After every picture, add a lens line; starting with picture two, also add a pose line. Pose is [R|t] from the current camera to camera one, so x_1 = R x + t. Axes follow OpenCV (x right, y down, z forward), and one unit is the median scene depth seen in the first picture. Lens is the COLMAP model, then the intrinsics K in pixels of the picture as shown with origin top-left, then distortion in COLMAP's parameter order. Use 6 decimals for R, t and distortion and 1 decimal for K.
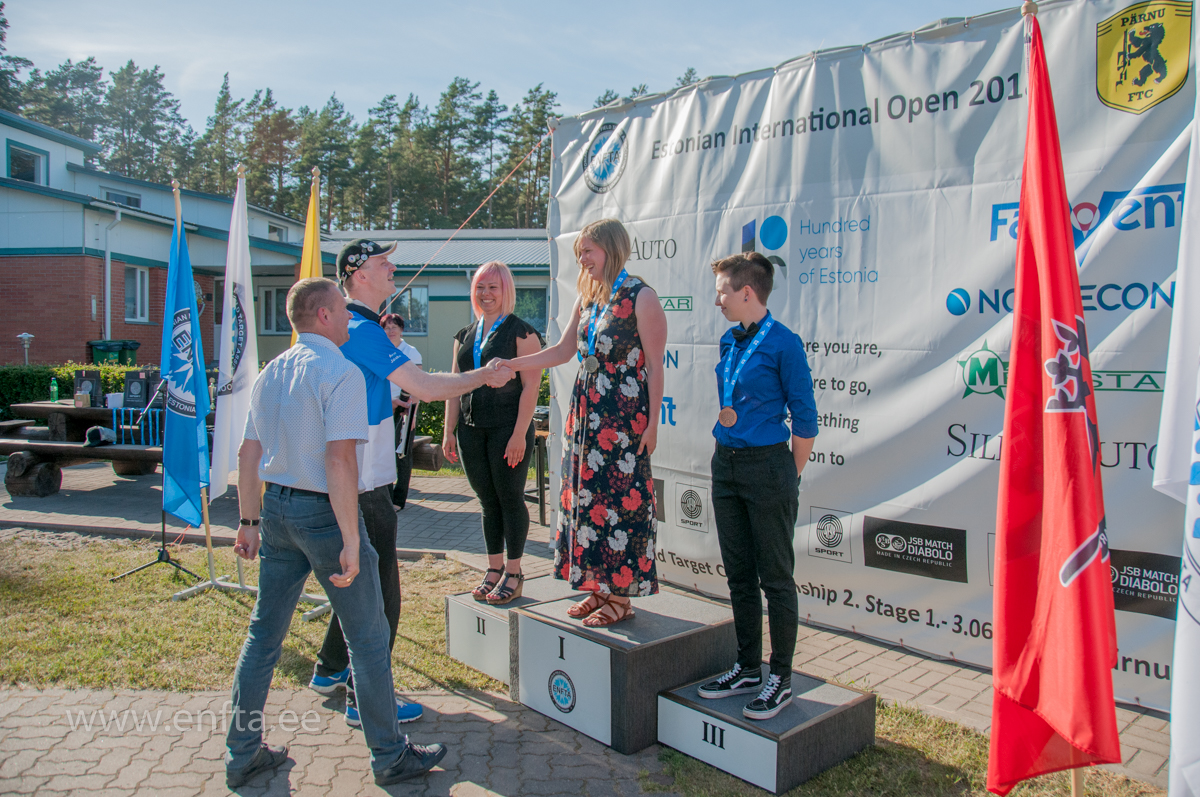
lens RADIAL K [[950.7, 0, 600.0], [0, 950.7, 398.5], [0, 0, 1]] dist [-0.192256, 0.151490]
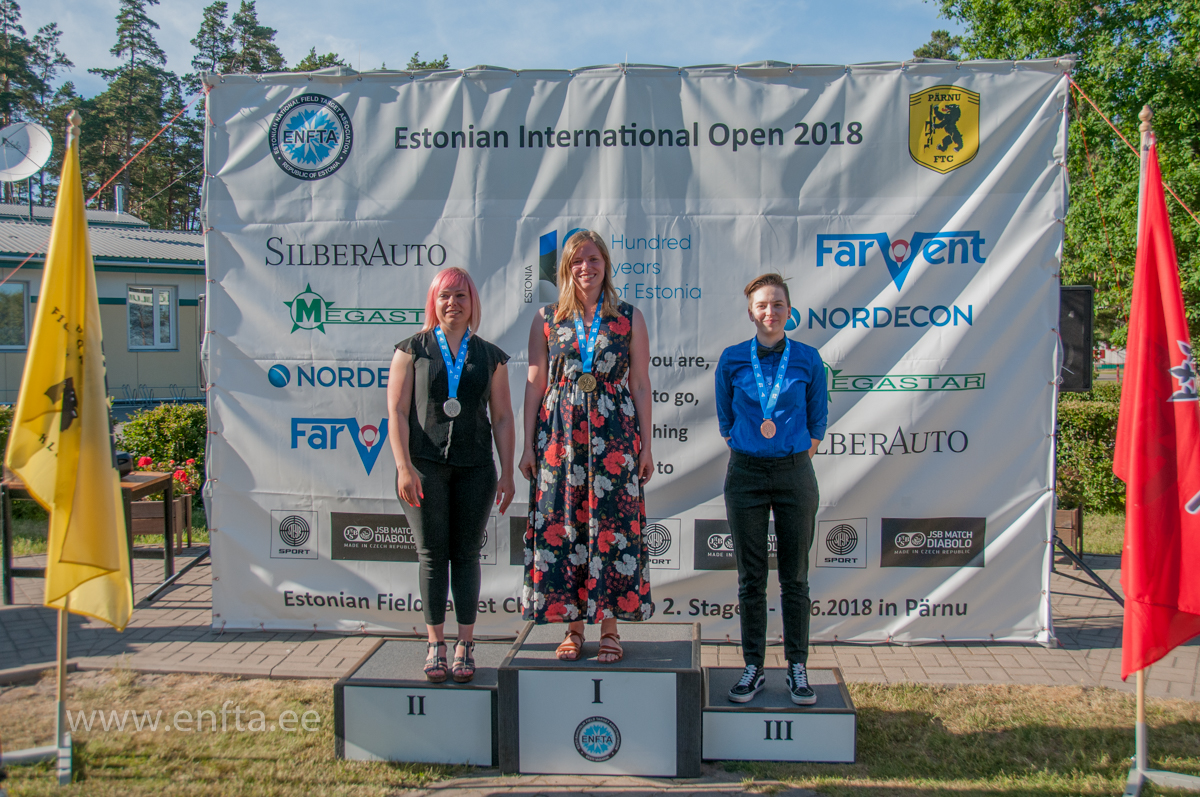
lens RADIAL K [[1105.9, 0, 600.0], [0, 1105.9, 398.5], [0, 0, 1]] dist [-0.057274, 0.022262]
pose [[0.718288, -0.041726, 0.694494, -0.679073], [0.050554, 0.998692, 0.007716, -0.027481], [-0.693907, 0.029567, 0.719457, 0.183301]]
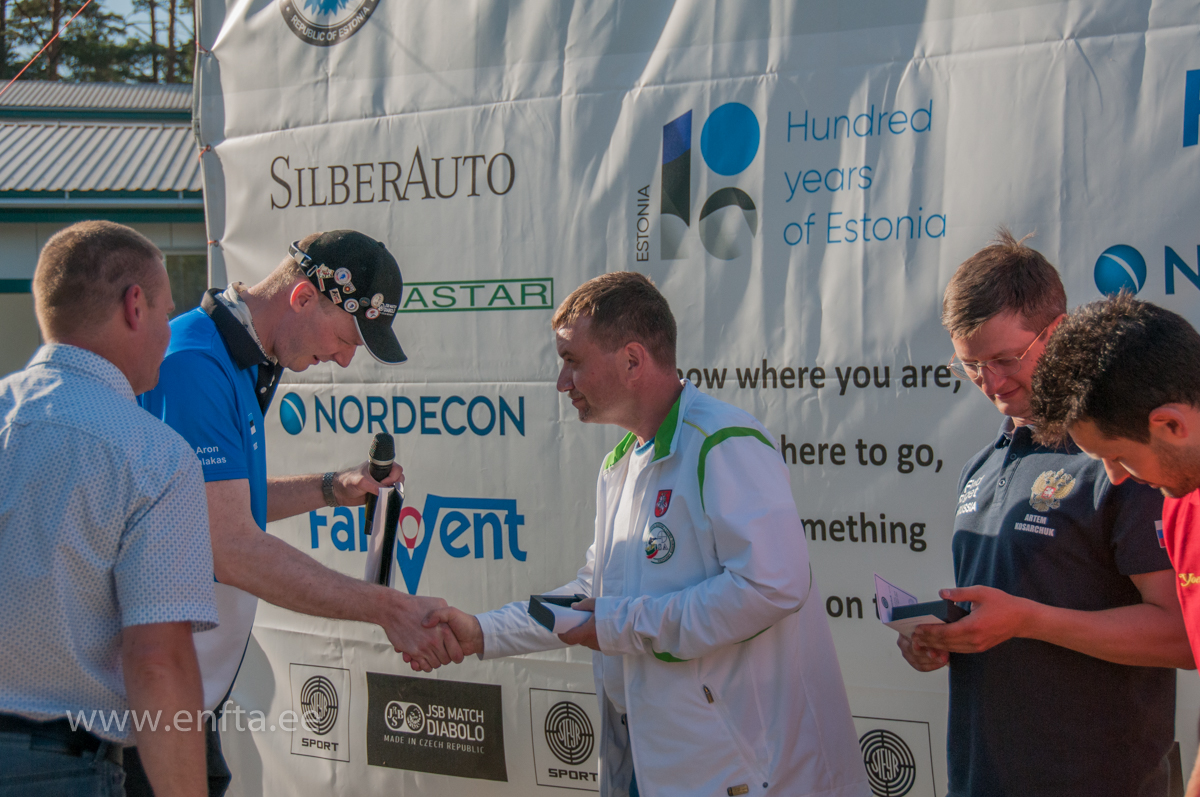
lens RADIAL K [[2638.2, 0, 601.2], [0, 2638.2, 406.8], [0, 0, 1]] dist [0.327479, 0.054455]
pose [[0.984964, -0.020990, 0.171480, -0.121294], [0.030884, 0.997996, -0.055230, 0.033879], [-0.169977, 0.059695, 0.983638, -0.326135]]
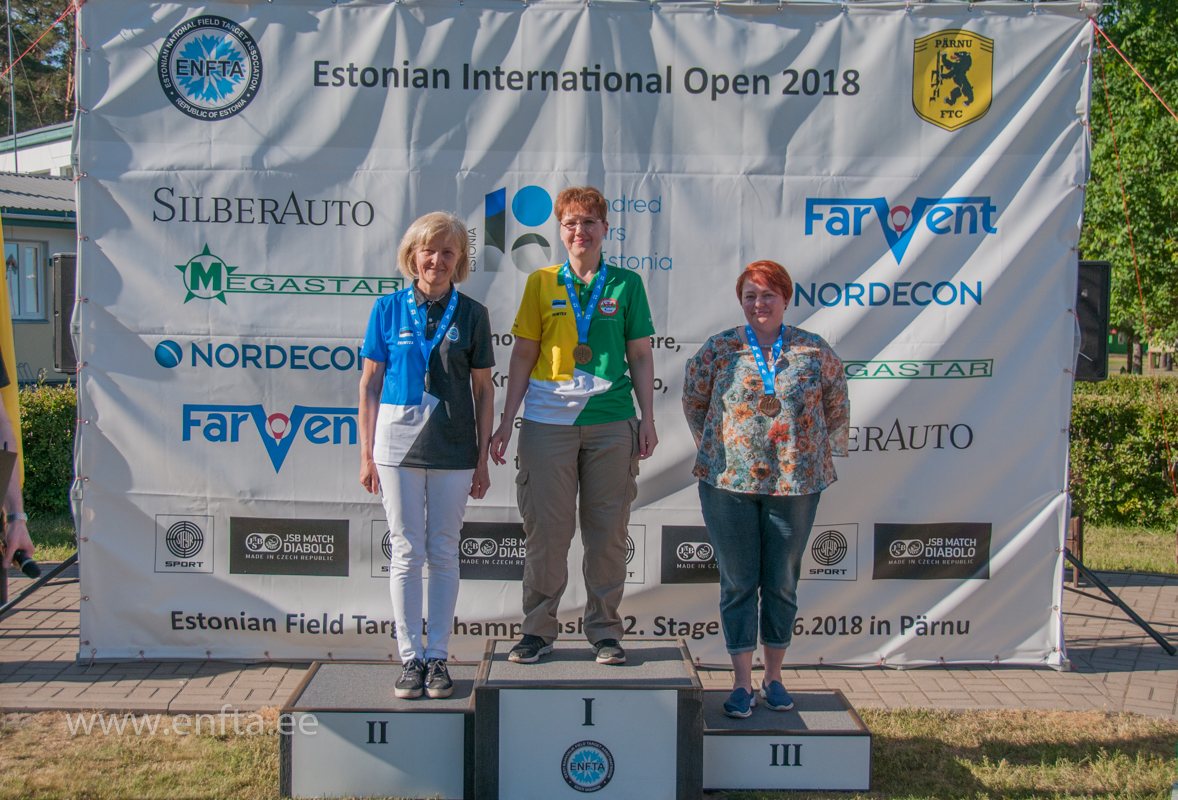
lens RADIAL K [[1394.9, 0, 561.8], [0, 1394.9, 401.8], [0, 0, 1]] dist [0.003531, 0.028462]
pose [[0.655855, -0.043055, 0.753658, -0.838073], [0.041464, 0.998920, 0.020983, -0.028978], [-0.753747, 0.017488, 0.656932, 0.184536]]
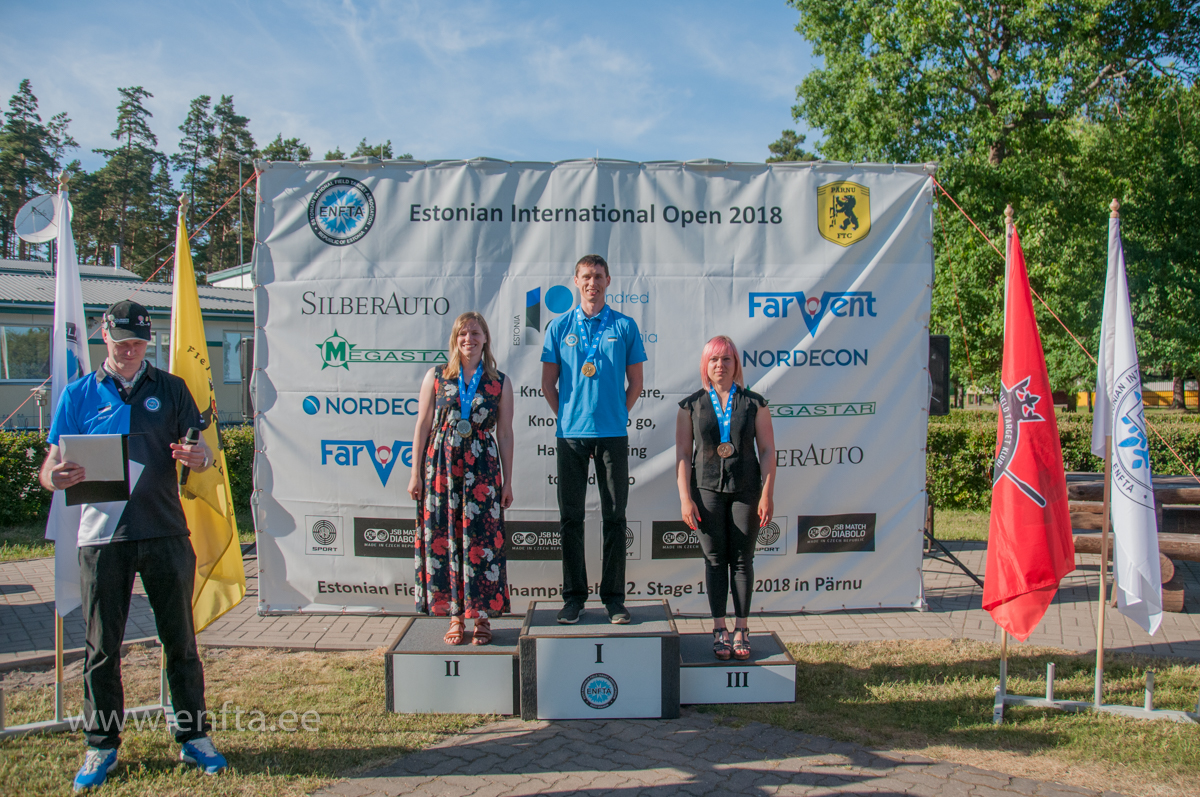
lens RADIAL K [[918.0, 0, 600.0], [0, 918.0, 398.5], [0, 0, 1]] dist [-0.176289, 0.113860]
pose [[0.649735, -0.024488, 0.759766, -0.773692], [0.053618, 0.998468, -0.013672, -0.032744], [-0.758268, 0.049620, 0.650052, 0.218183]]
